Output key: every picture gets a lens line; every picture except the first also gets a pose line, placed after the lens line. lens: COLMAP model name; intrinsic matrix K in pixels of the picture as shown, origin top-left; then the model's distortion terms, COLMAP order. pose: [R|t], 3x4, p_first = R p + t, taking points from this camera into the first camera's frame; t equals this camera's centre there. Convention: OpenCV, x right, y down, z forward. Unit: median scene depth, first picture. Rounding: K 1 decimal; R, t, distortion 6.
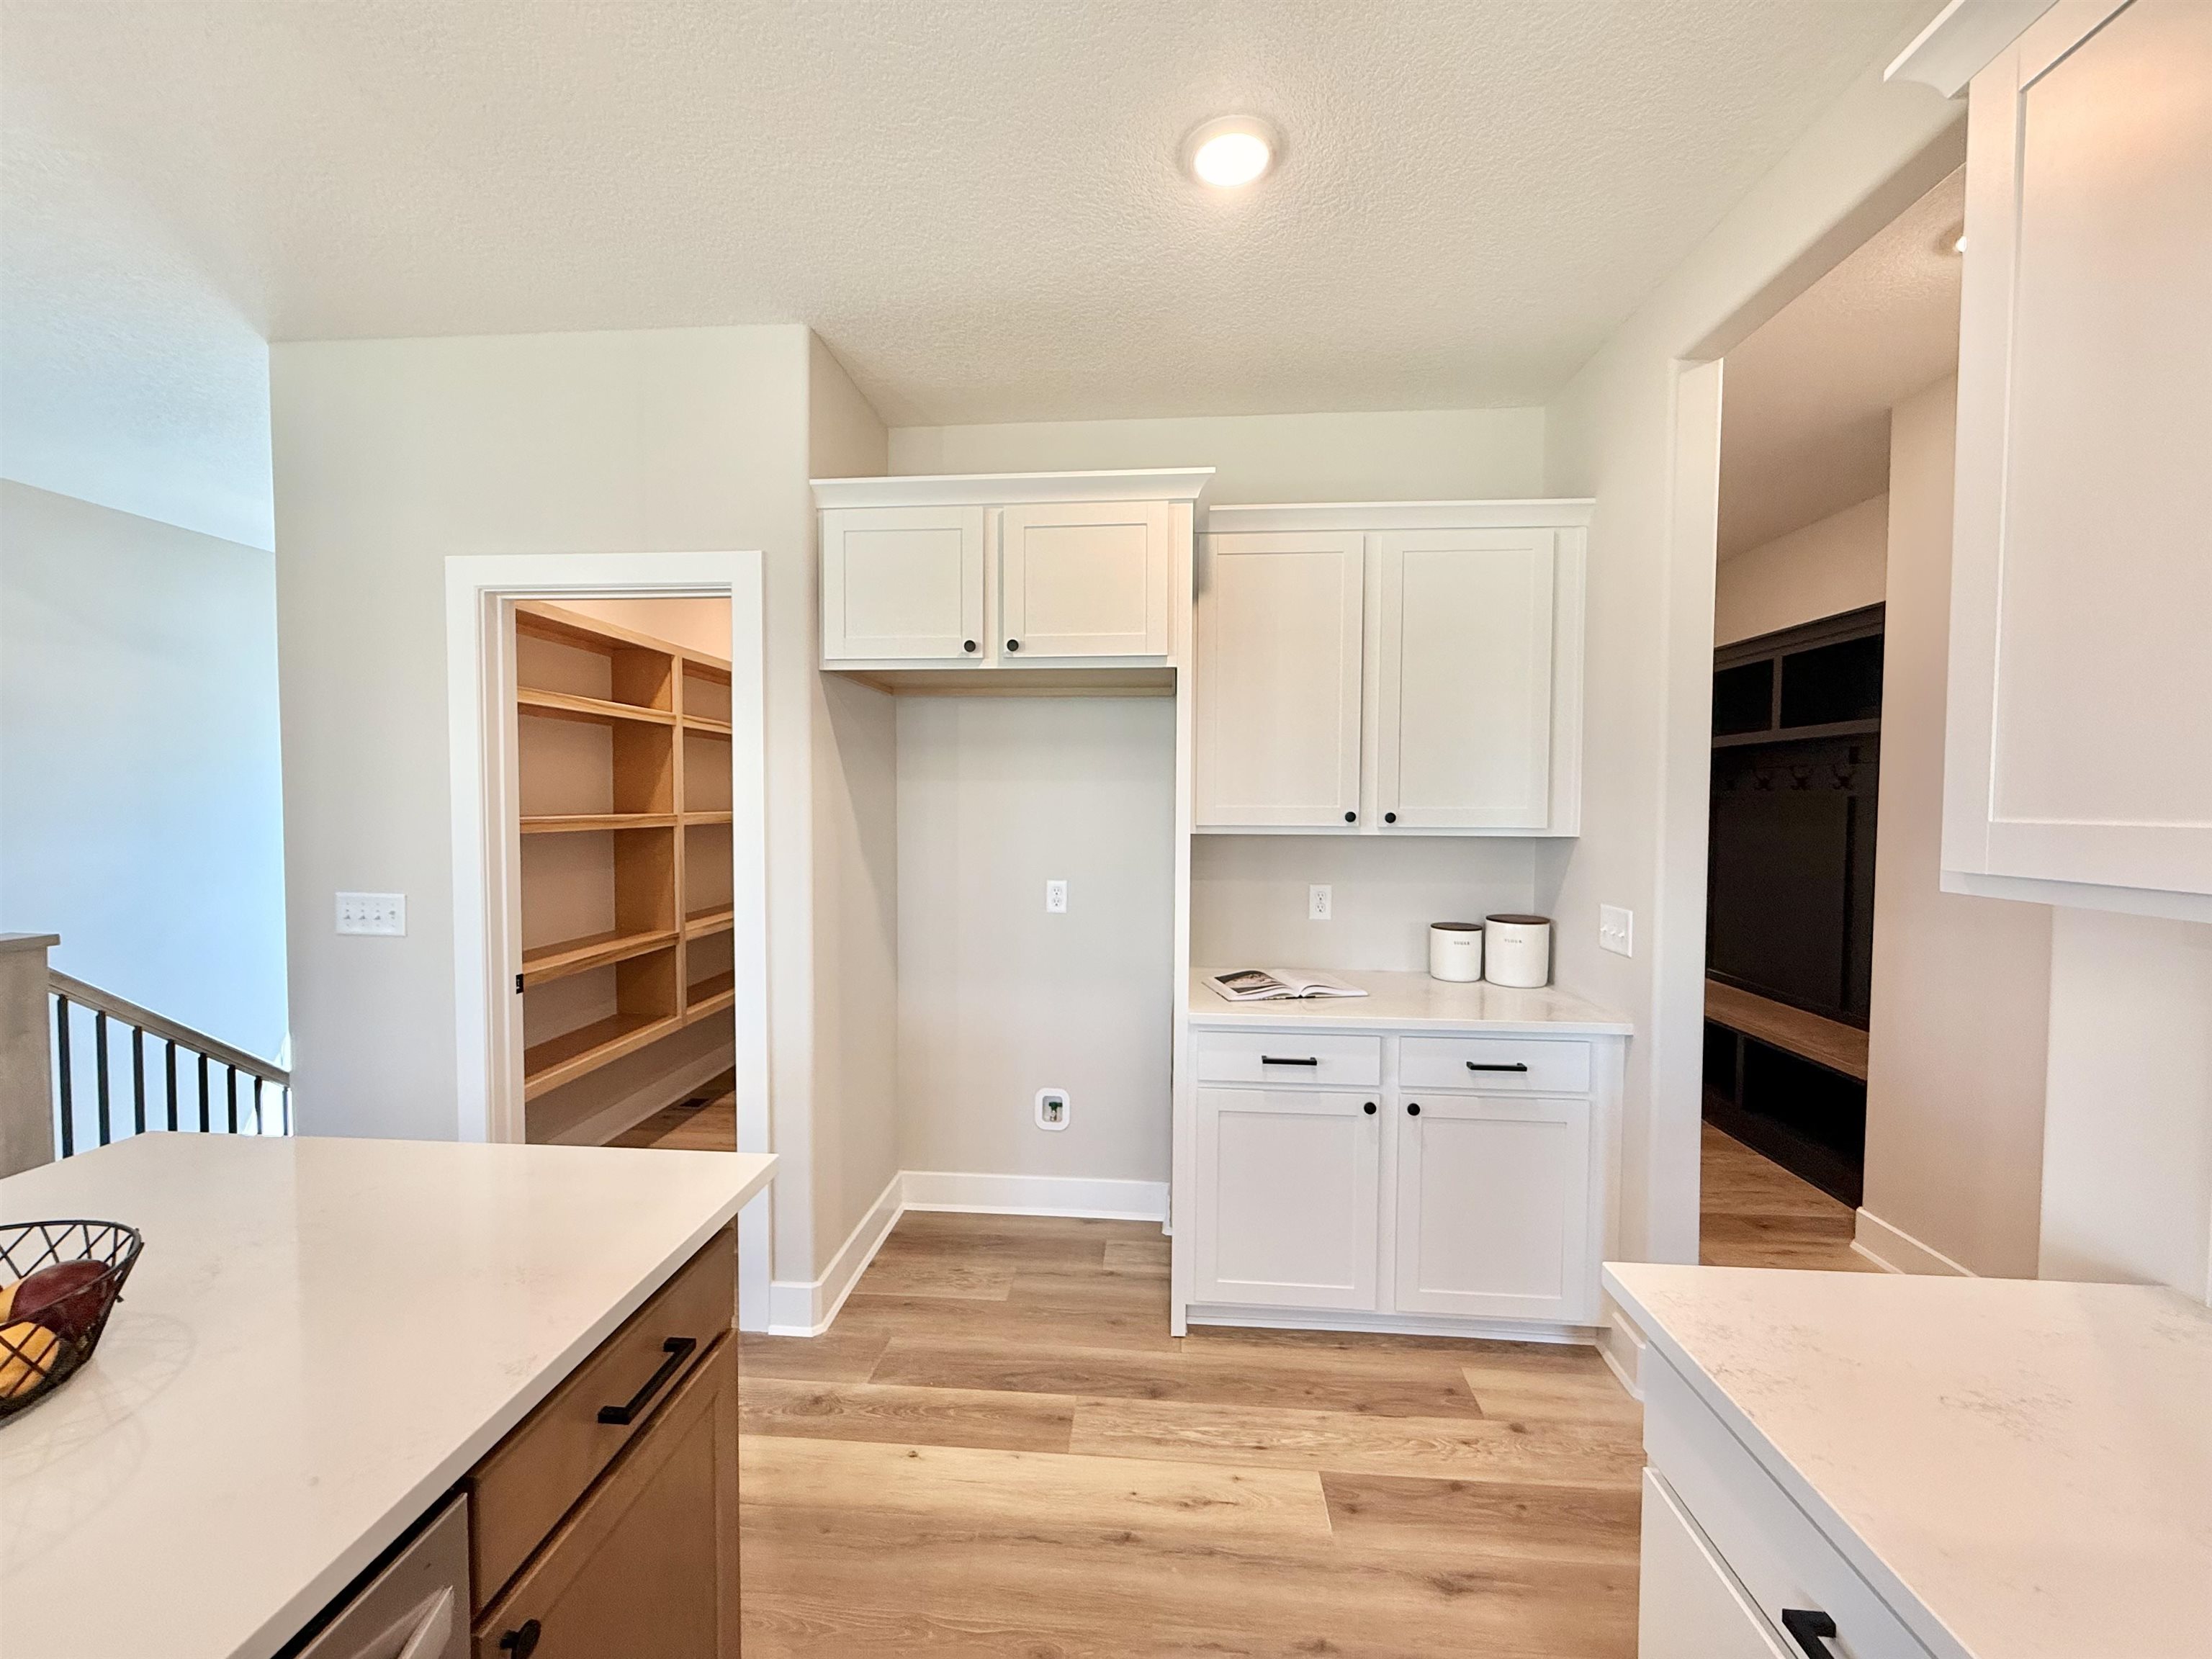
lens RADIAL K [[878.9, 0, 1106.5], [0, 878.9, 824.9], [0, 0, 1]] dist [0.000782, 0.000159]
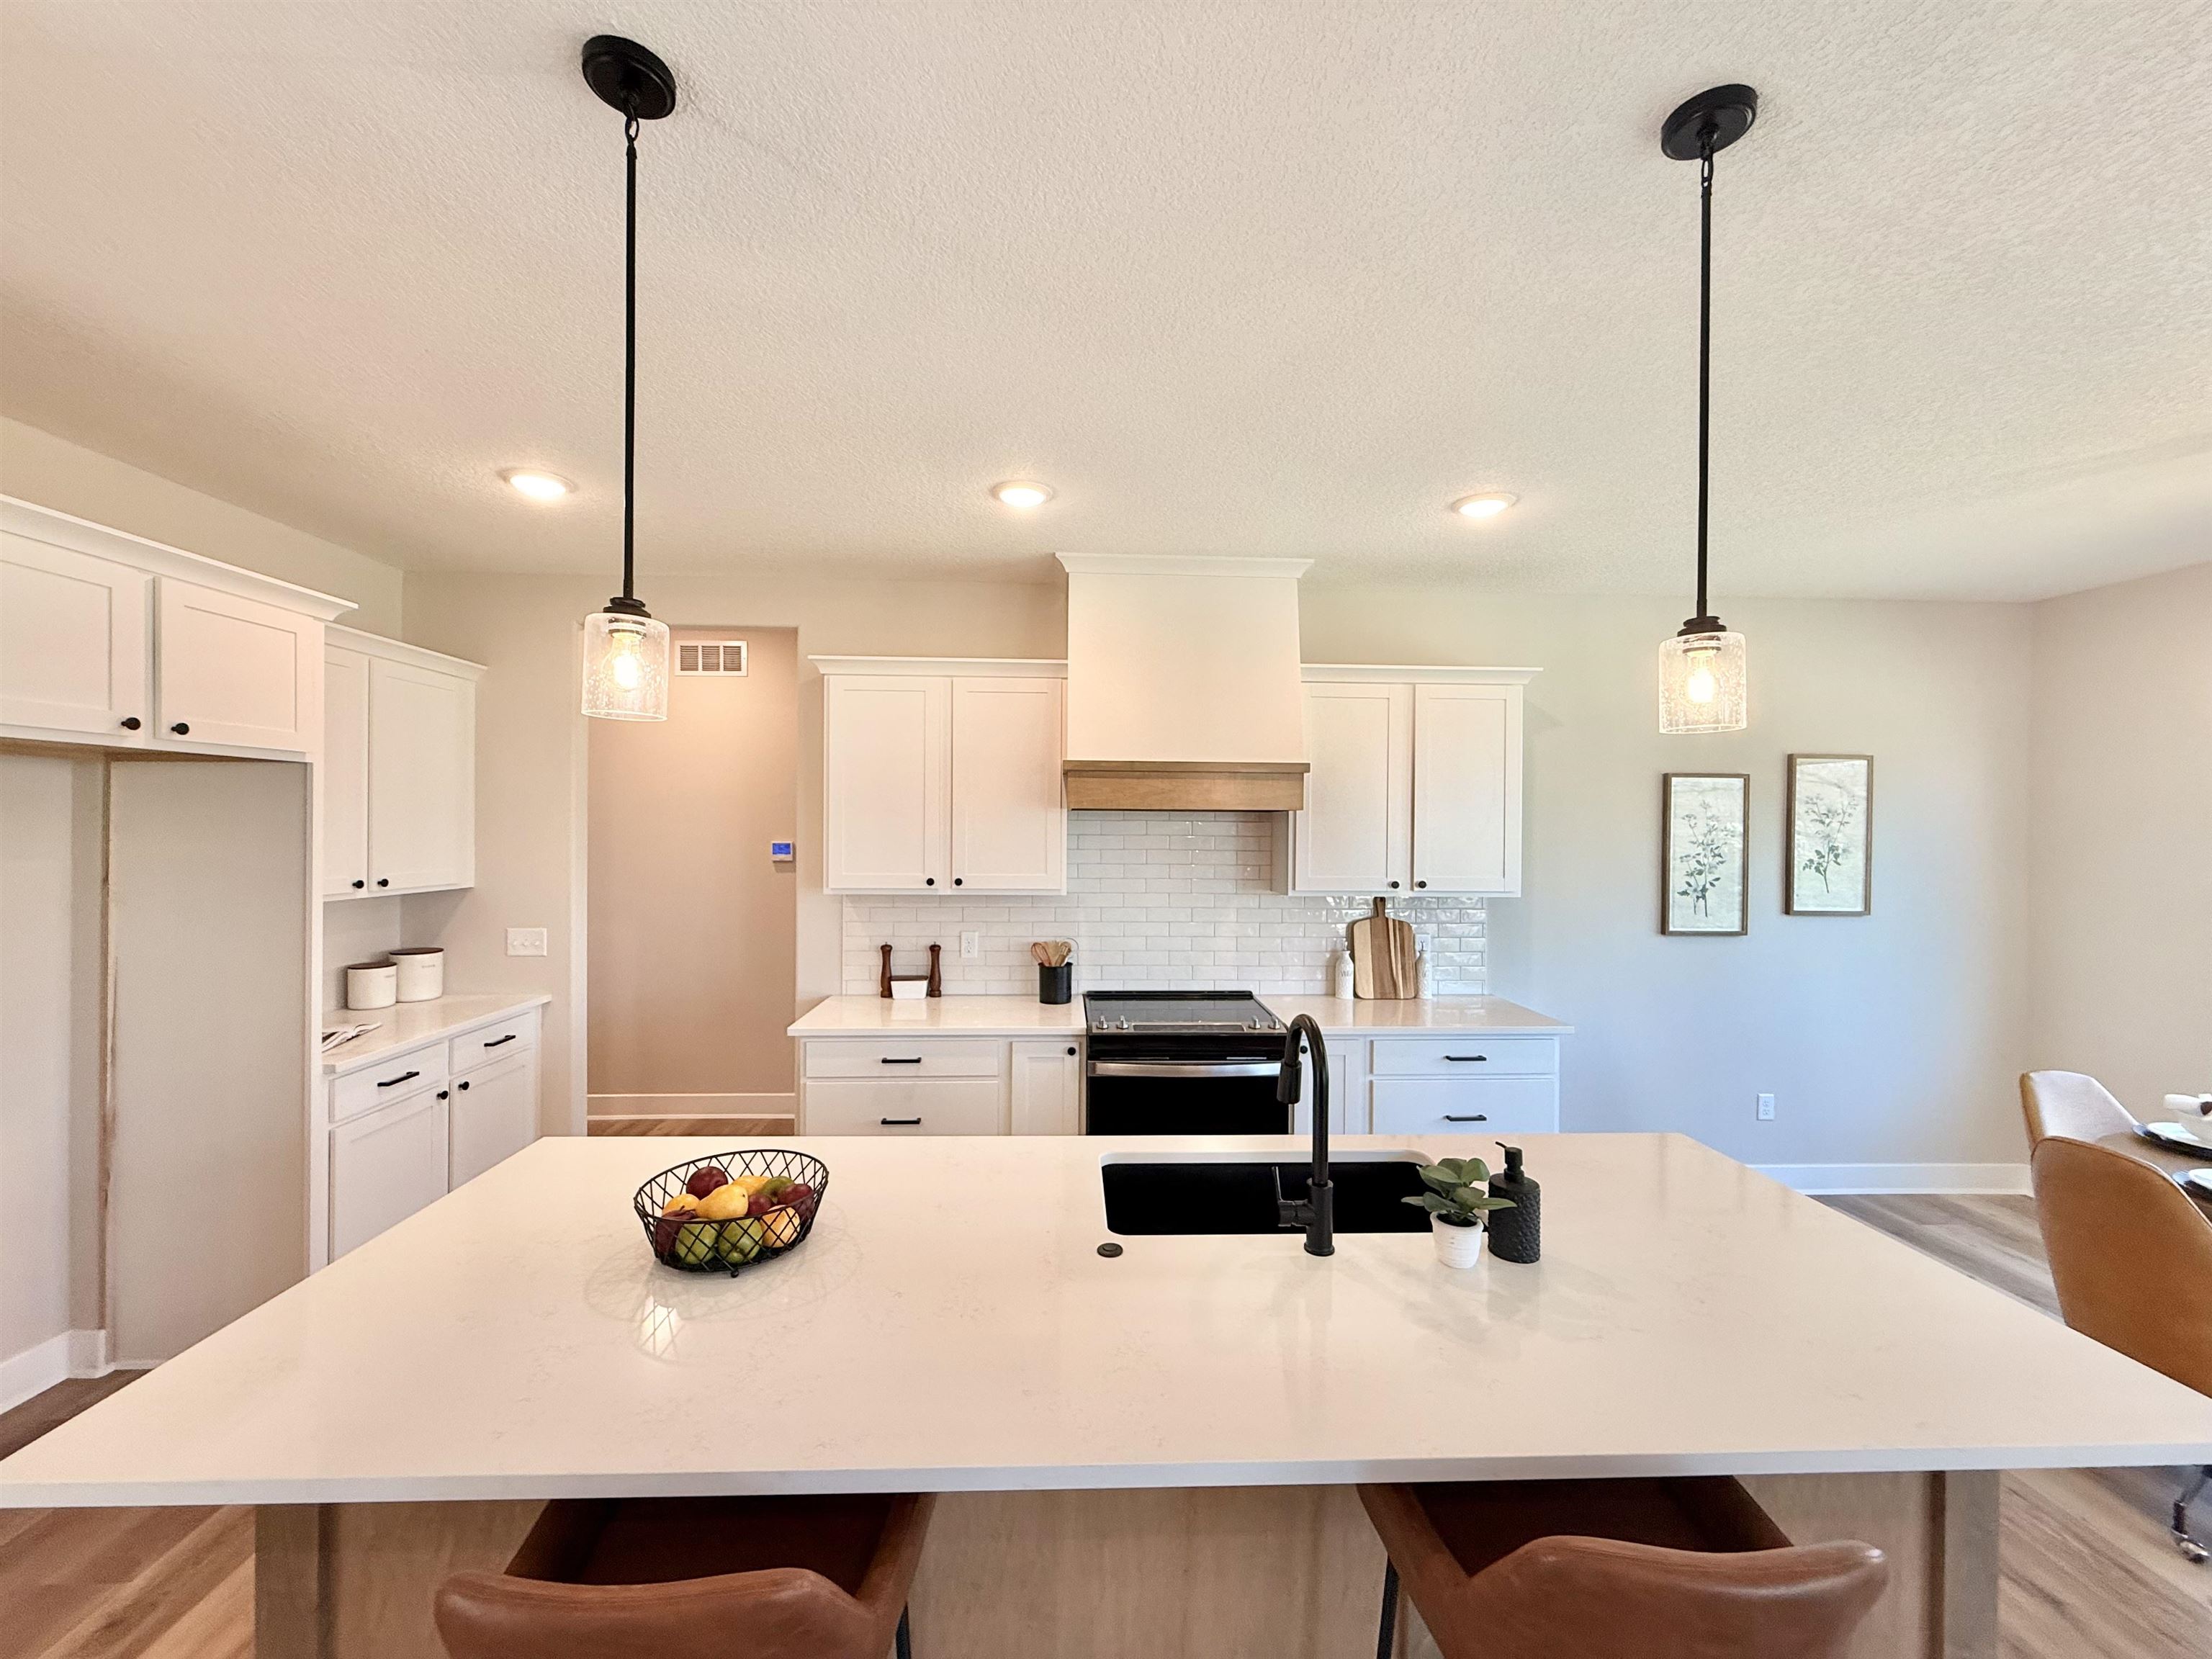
lens RADIAL K [[878.9, 0, 1101.3], [0, 878.9, 831.4], [0, 0, 1]] dist [0.000782, 0.000159]
pose [[-0.119895, -0.008750, 0.992748, -1.157431], [0.026690, 0.999571, 0.012033, -0.077264], [-0.992428, 0.027939, -0.119610, 0.131974]]
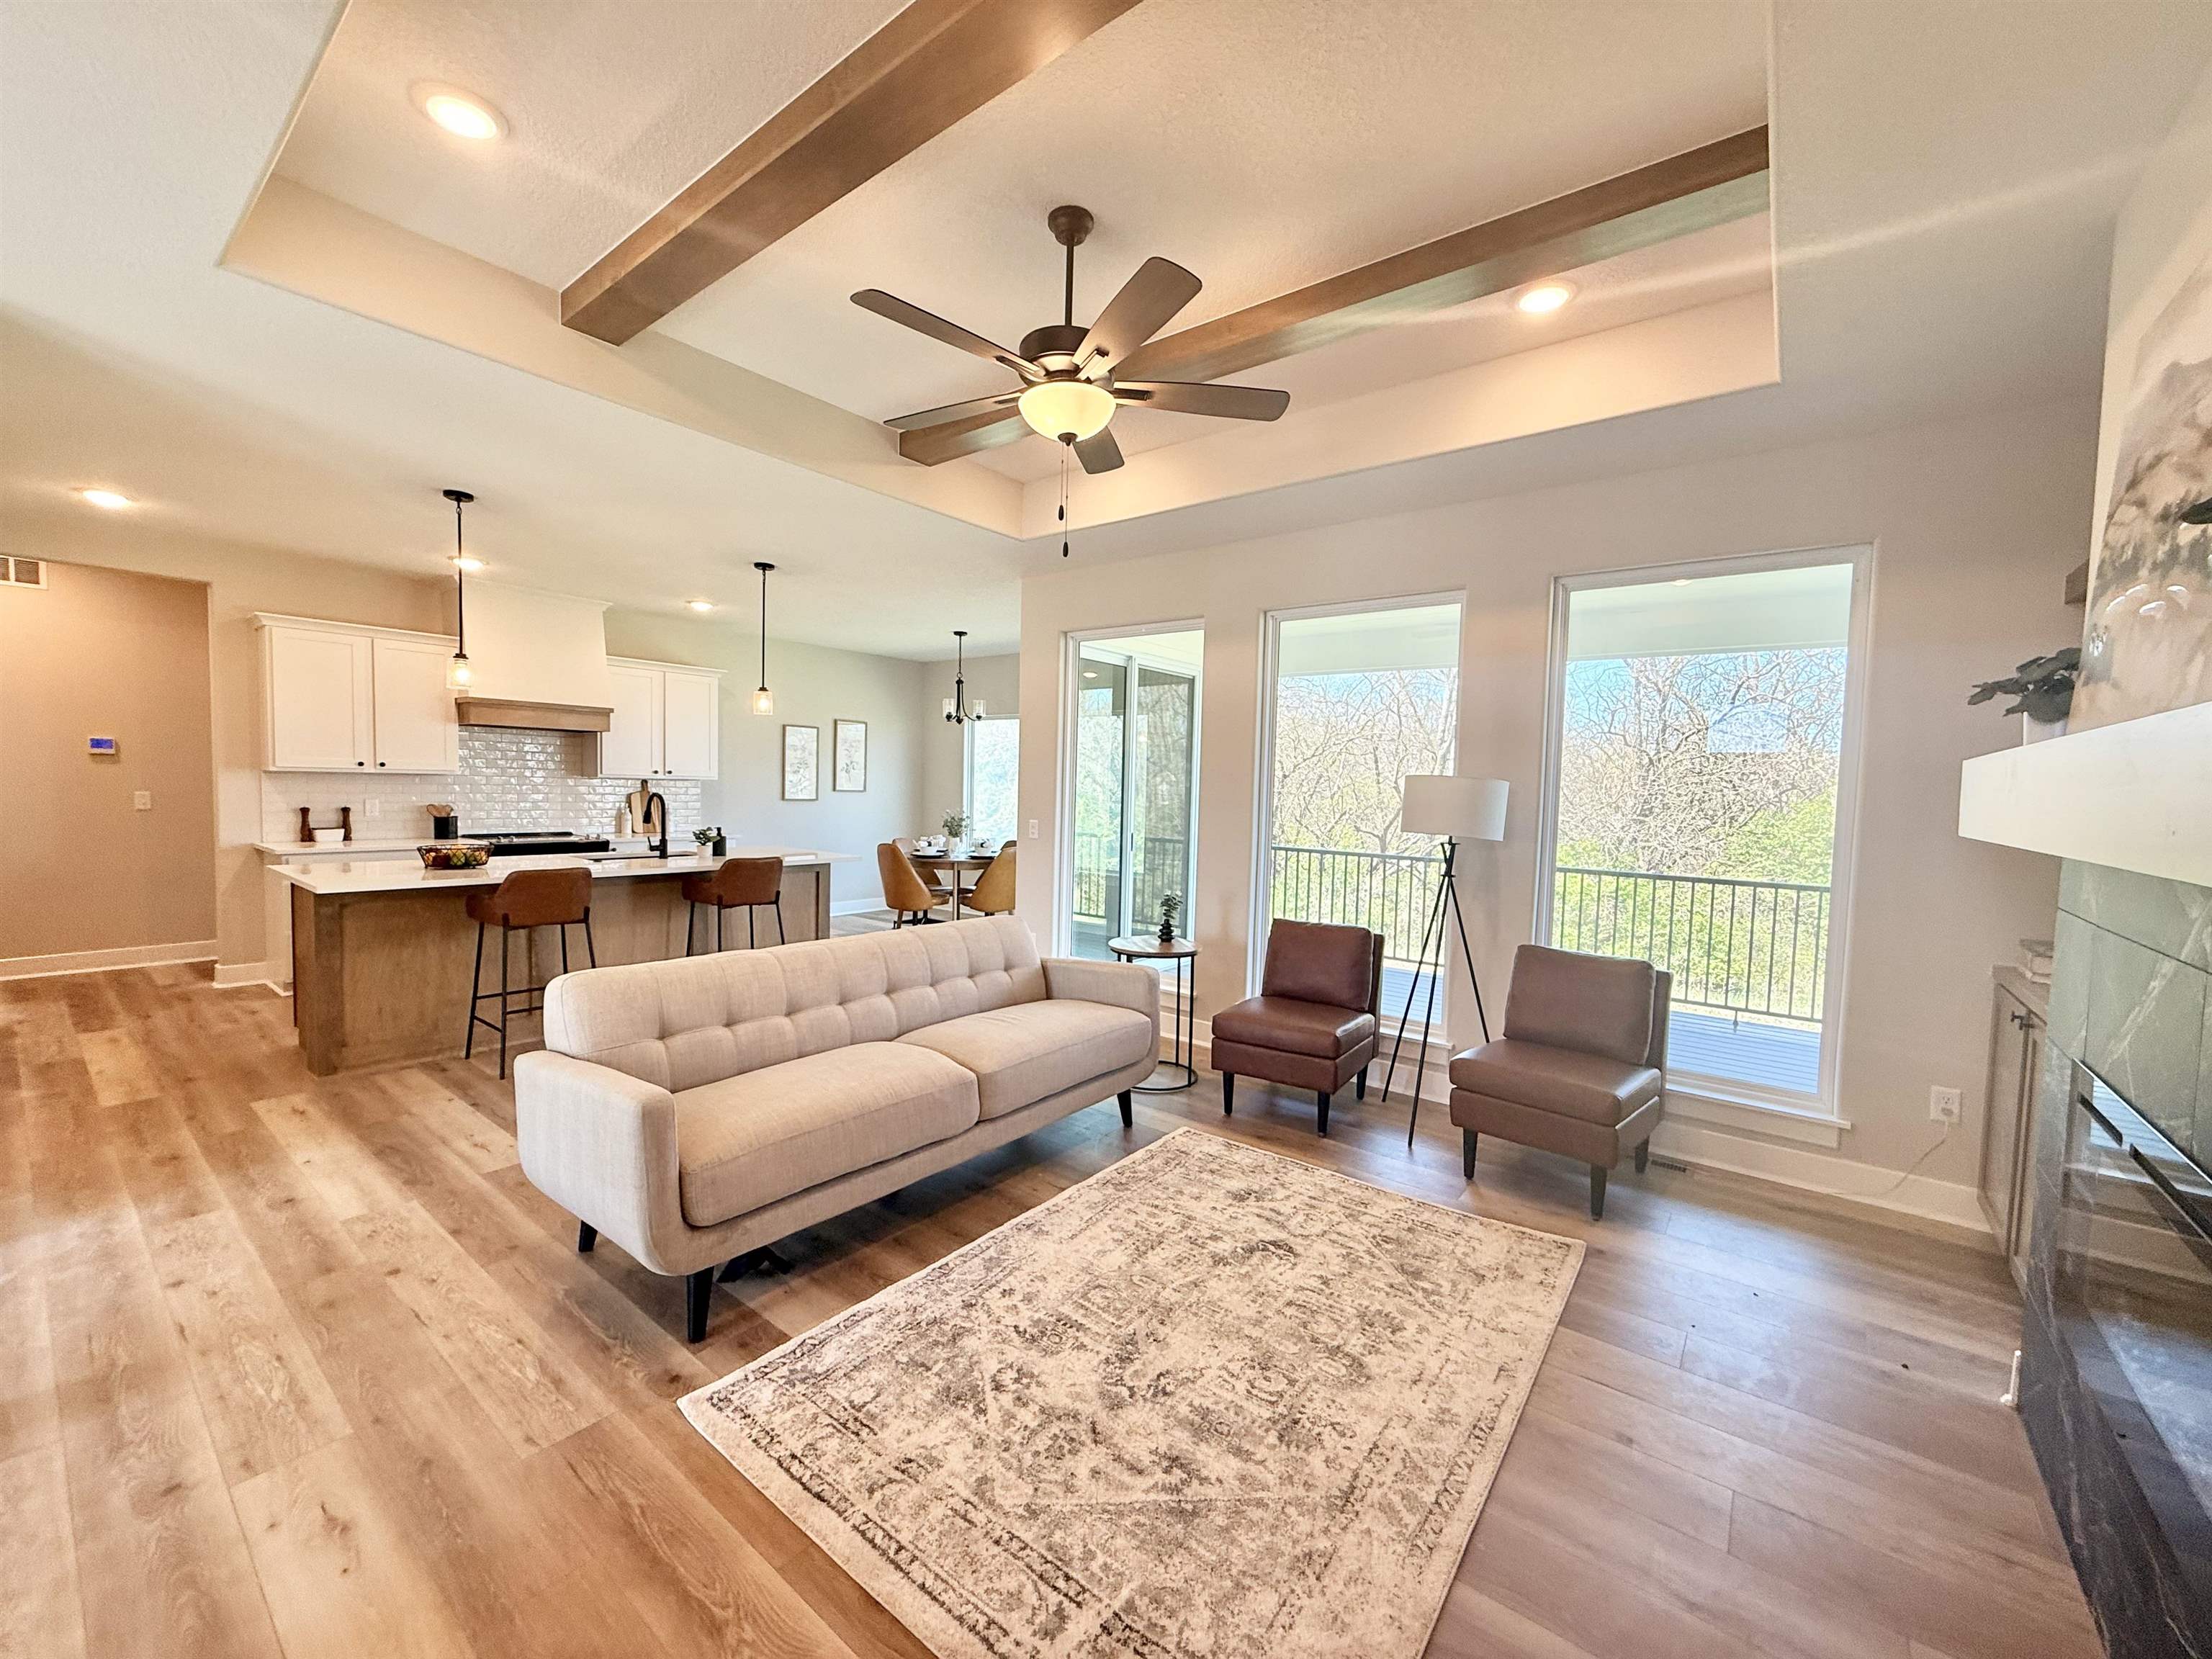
lens RADIAL K [[878.9, 0, 1100.9], [0, 878.9, 830.2], [0, 0, 1]] dist [0.000782, 0.000159]
pose [[-0.831915, -0.058048, 0.551859, -2.703816], [-0.012096, 0.996174, 0.086549, -0.034917], [-0.554772, 0.065326, -0.829434, 1.144752]]
